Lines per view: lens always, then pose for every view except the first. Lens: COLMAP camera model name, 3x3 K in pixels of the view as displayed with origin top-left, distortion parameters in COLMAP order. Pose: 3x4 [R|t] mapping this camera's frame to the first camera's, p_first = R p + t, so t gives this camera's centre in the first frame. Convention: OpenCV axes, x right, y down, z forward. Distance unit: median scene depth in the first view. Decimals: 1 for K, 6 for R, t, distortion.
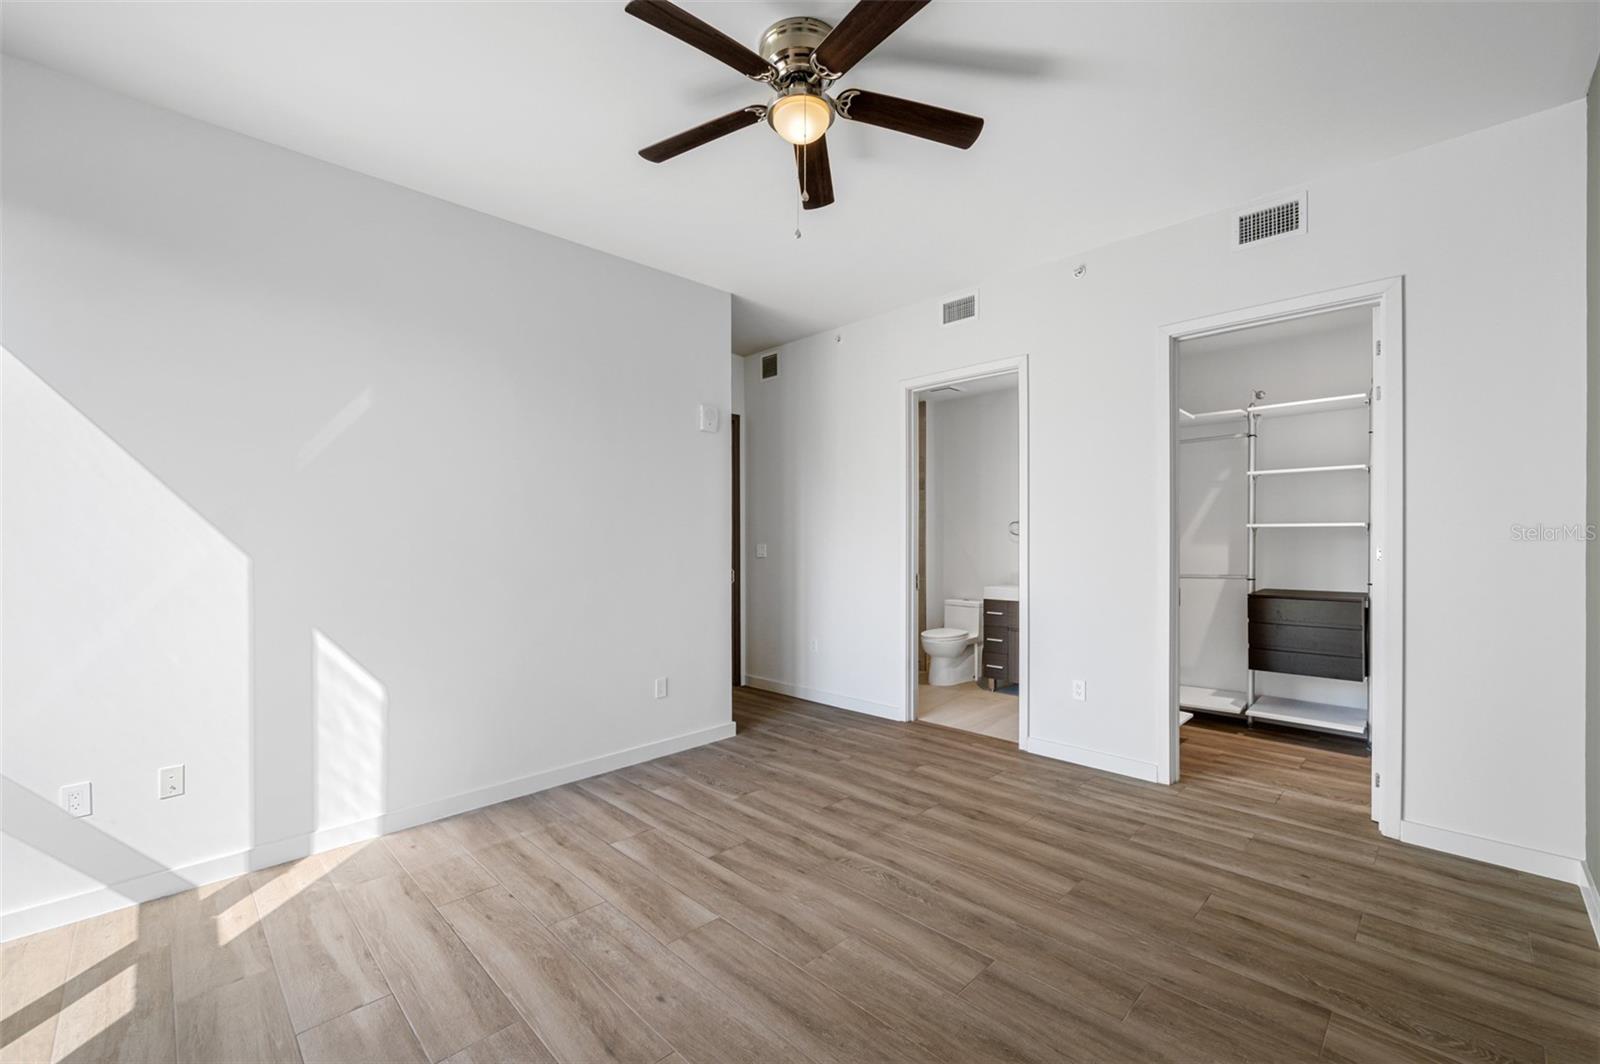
lens RADIAL K [[661.6, 0, 794.9], [0, 661.6, 545.6], [0, 0, 1]] dist [0.000537, 0.000194]
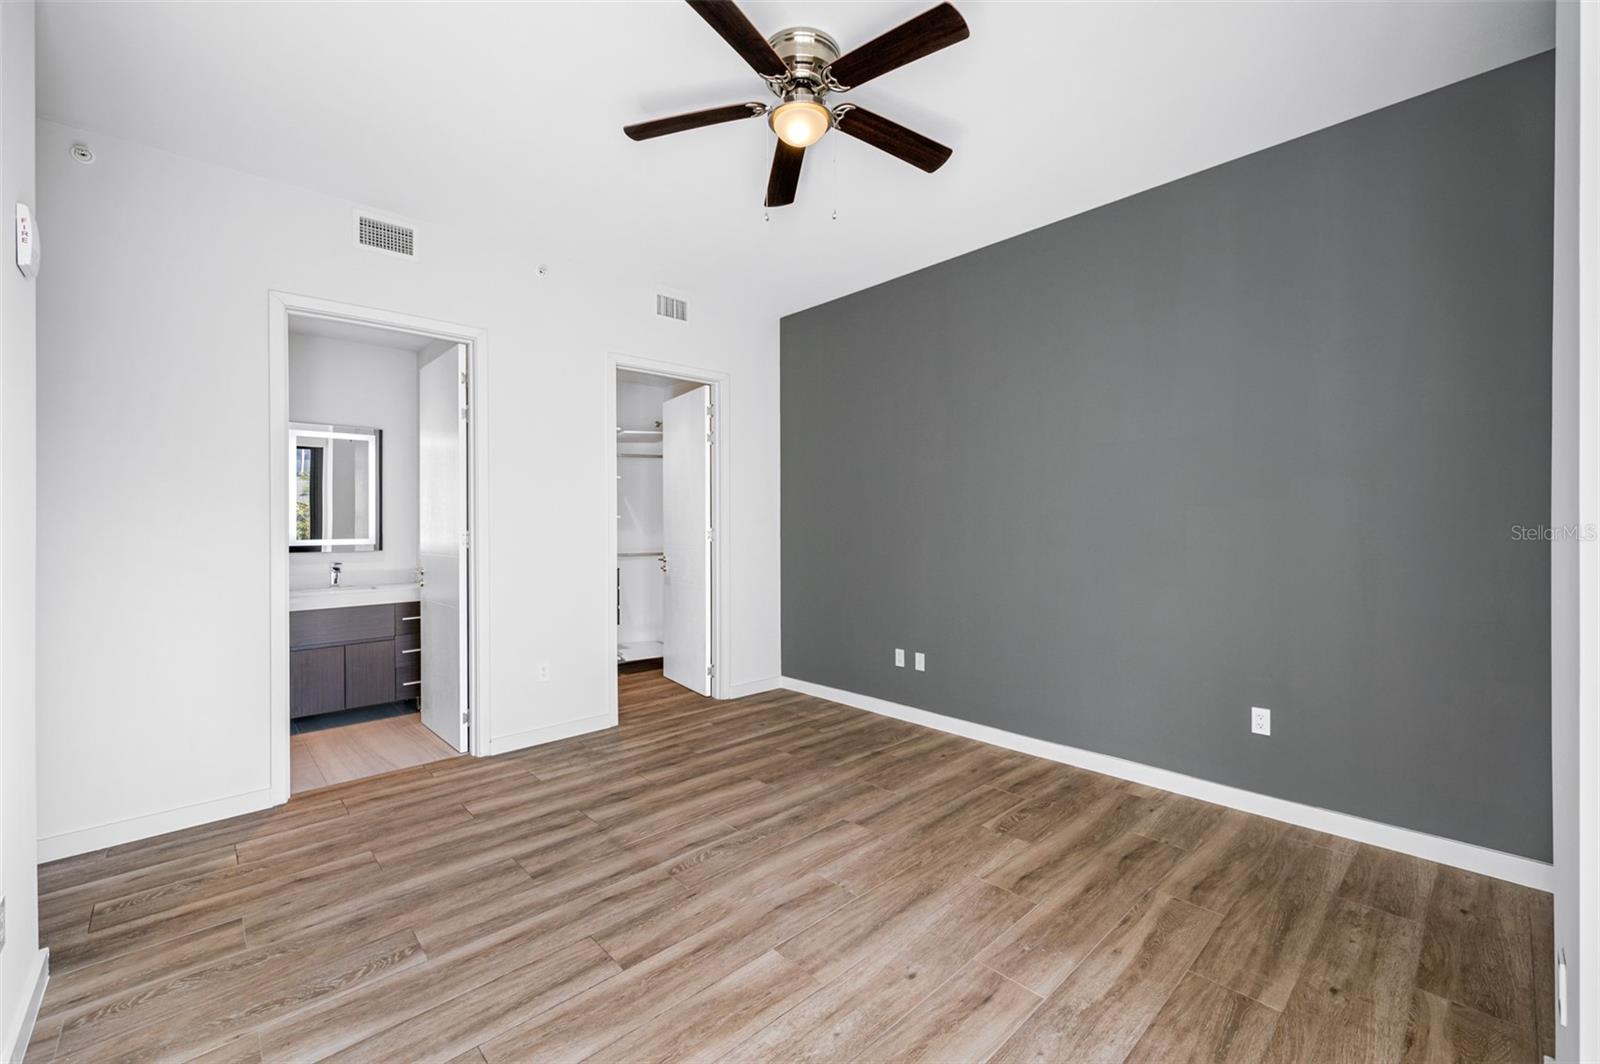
lens RADIAL K [[665.2, 0, 806.3], [0, 665.2, 524.9], [0, 0, 1]] dist [0.000497, 0.000058]
pose [[0.018779, 0.002305, 0.999821, -0.782223], [0.023001, 0.999732, -0.002737, 0.000694], [-0.999559, 0.023049, 0.018721, 0.724776]]
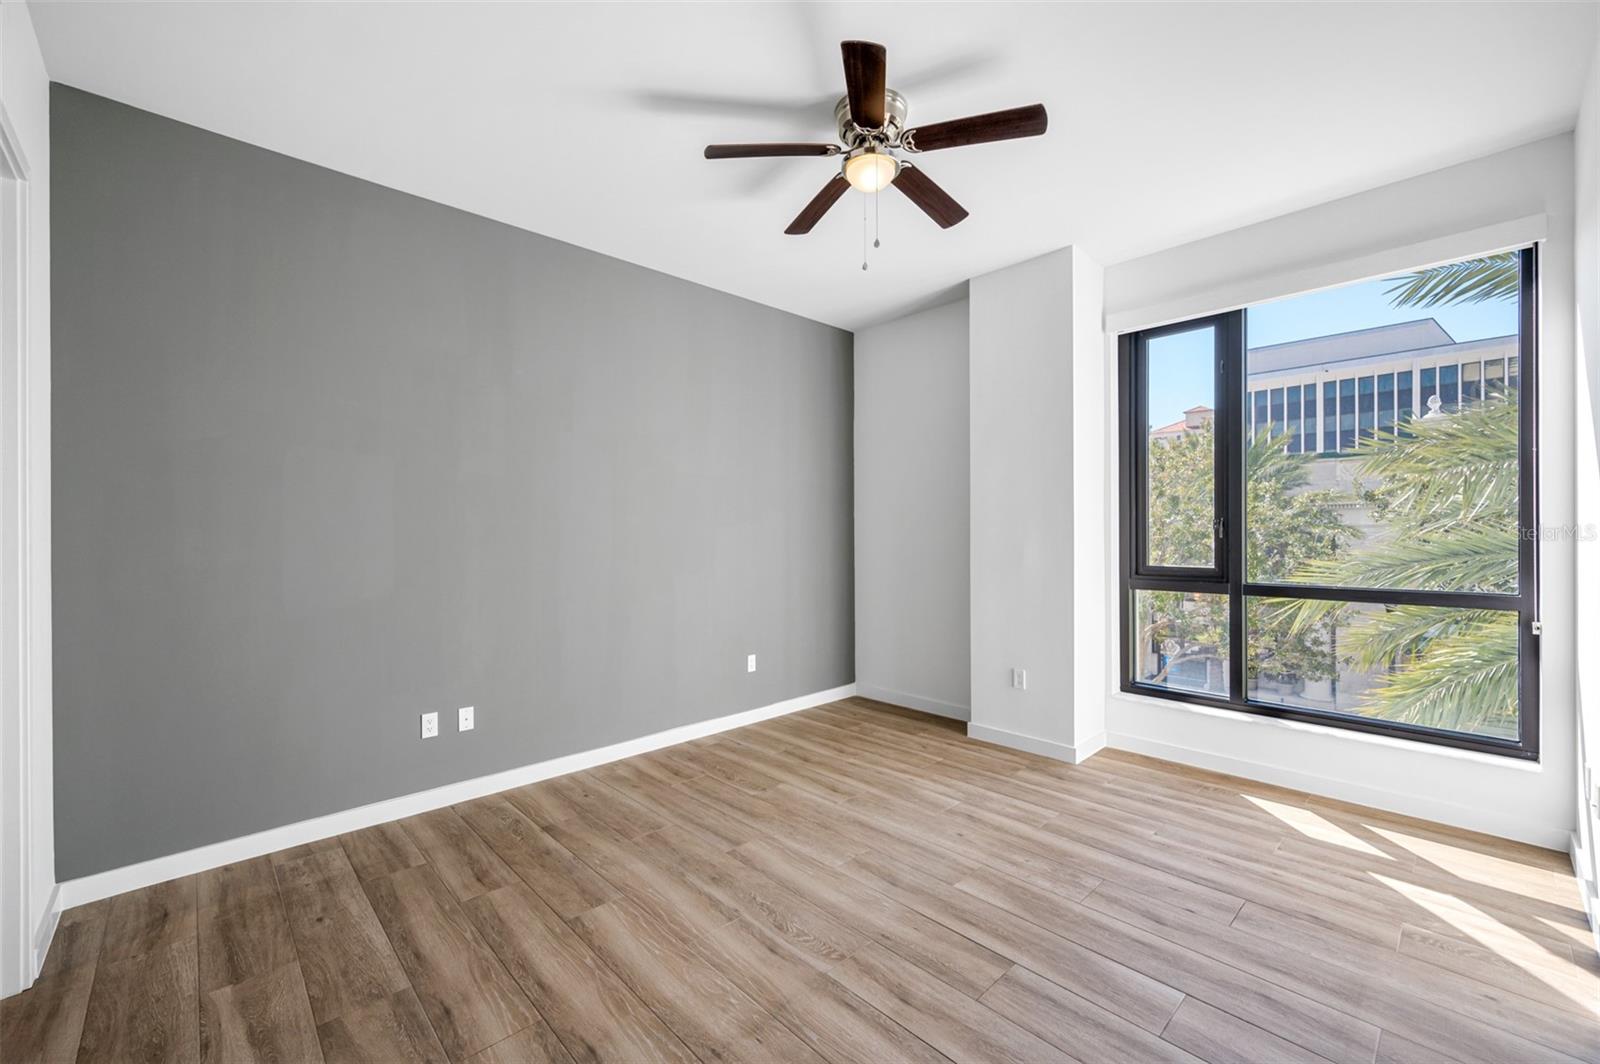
lens RADIAL K [[647.3, 0, 803.3], [0, 647.3, 535.3], [0, 0, 1]] dist [0.001787, -0.000005]
pose [[-0.999874, 0.013897, 0.007709, 0.088145], [0.014029, 0.999750, 0.017391, -0.021609], [-0.007465, 0.017496, -0.999819, 1.597004]]
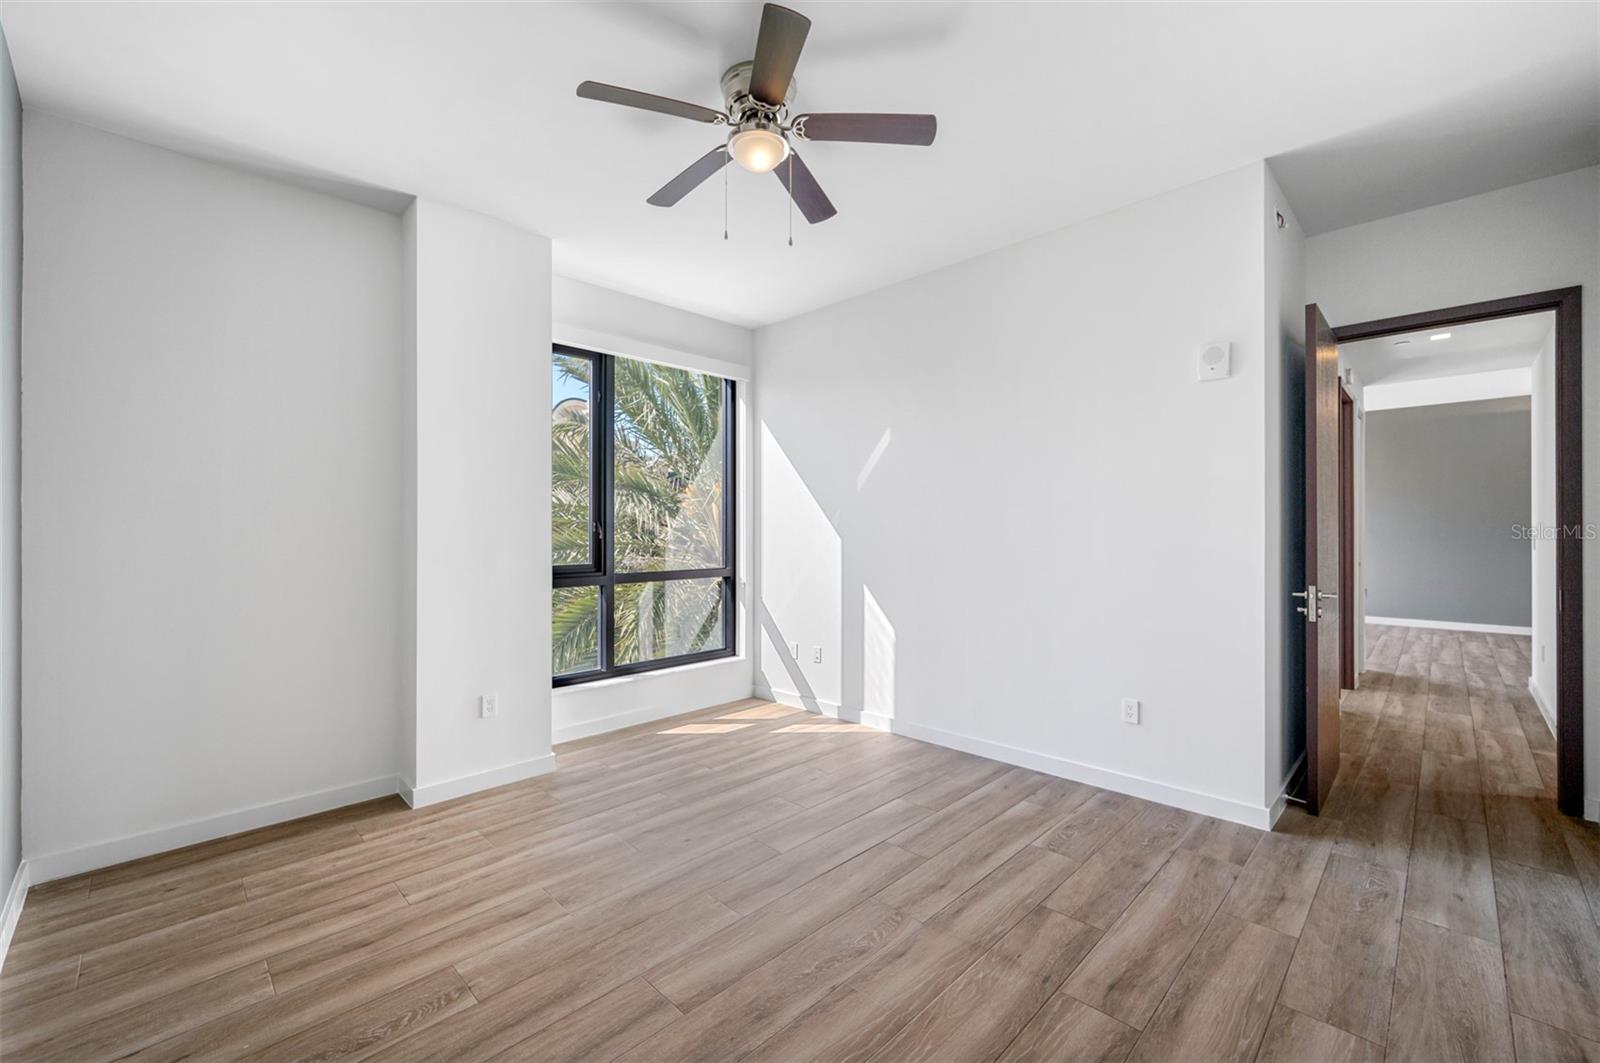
lens RADIAL K [[647.3, 0, 803.3], [0, 647.3, 534.8], [0, 0, 1]] dist [0.001787, -0.000005]
pose [[0.013756, 0.013120, -0.999819, 0.805926], [-0.005642, 0.999899, 0.013043, -0.014971], [0.999889, 0.005461, 0.013829, 0.796937]]
